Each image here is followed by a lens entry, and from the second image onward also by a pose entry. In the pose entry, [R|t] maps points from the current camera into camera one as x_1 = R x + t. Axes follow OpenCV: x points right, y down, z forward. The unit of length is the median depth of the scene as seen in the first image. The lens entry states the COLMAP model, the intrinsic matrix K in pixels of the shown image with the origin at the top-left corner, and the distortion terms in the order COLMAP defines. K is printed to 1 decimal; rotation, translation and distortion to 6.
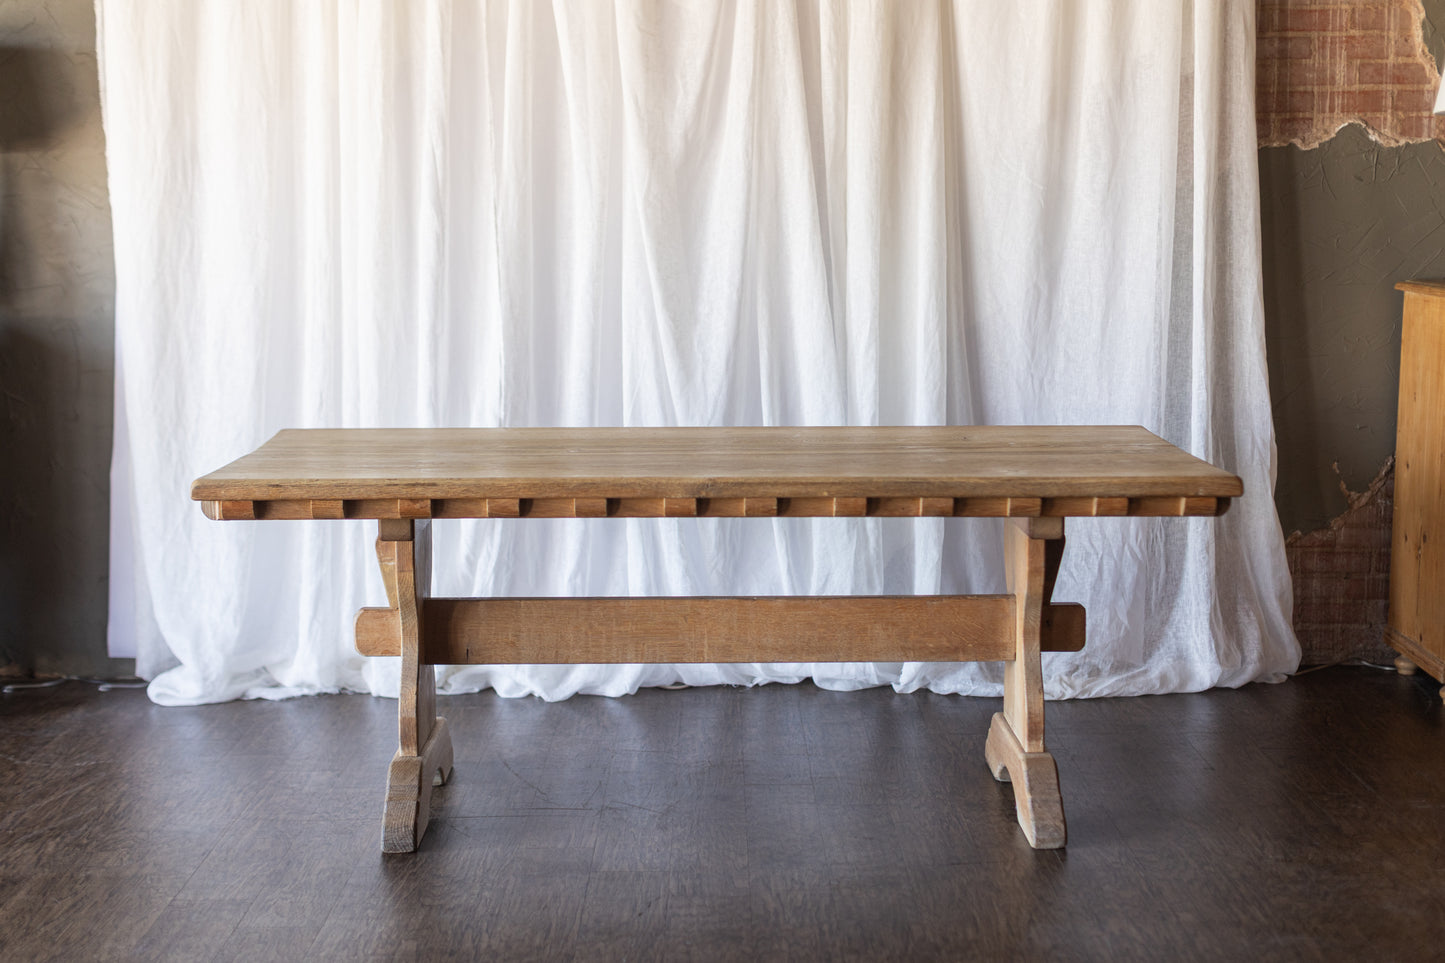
lens RADIAL K [[1986.4, 0, 697.7], [0, 1986.4, 480.4], [0, 0, 1]] dist [-0.002744, 0.022556]
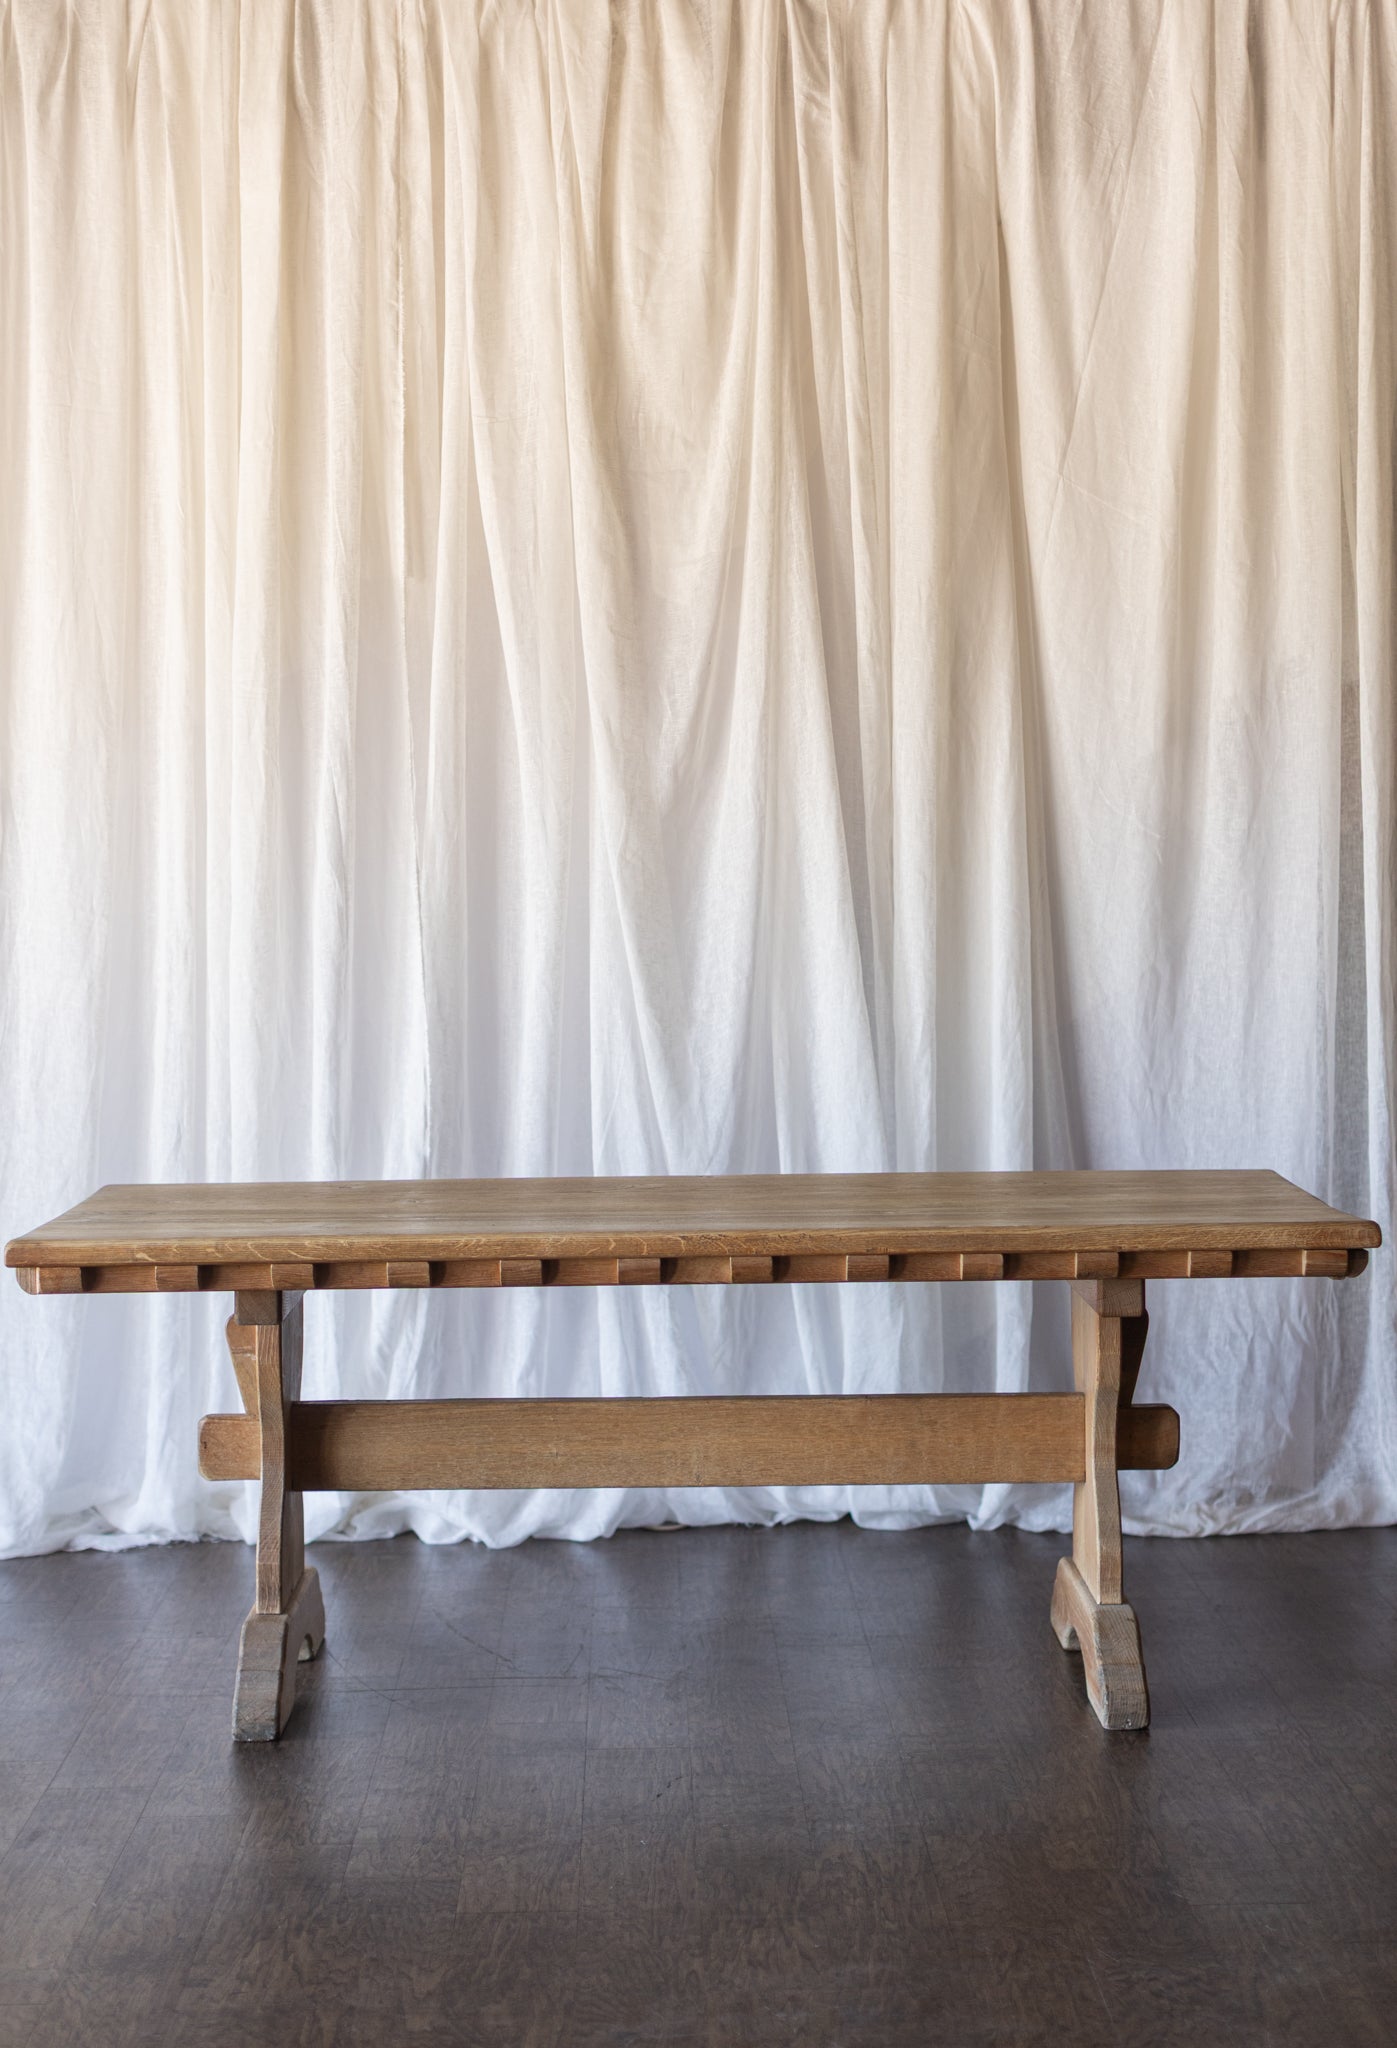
lens RADIAL K [[3028.6, 0, 676.5], [0, 3028.6, 1025.6], [0, 0, 1]] dist [-0.002524, 0.028033]
pose [[0.999898, -0.009915, 0.010243, -0.019352], [0.010642, 0.997235, -0.073540, 0.003666], [-0.009486, 0.073642, 0.997240, -0.124404]]
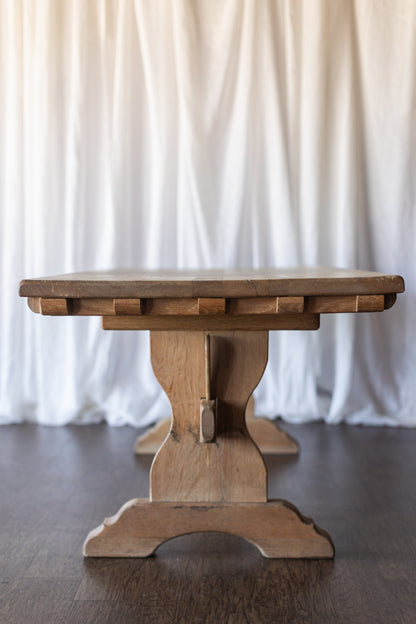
lens RADIAL K [[952.9, 0, 208.0], [0, 952.9, 312.0], [0, 0, 1]] dist [-0.040907, 0.132846]
pose [[0.999978, 0.002630, -0.006014, -0.005771], [-0.002843, 0.999362, -0.035603, 0.040328], [0.005917, 0.035619, 0.999348, 0.137642]]
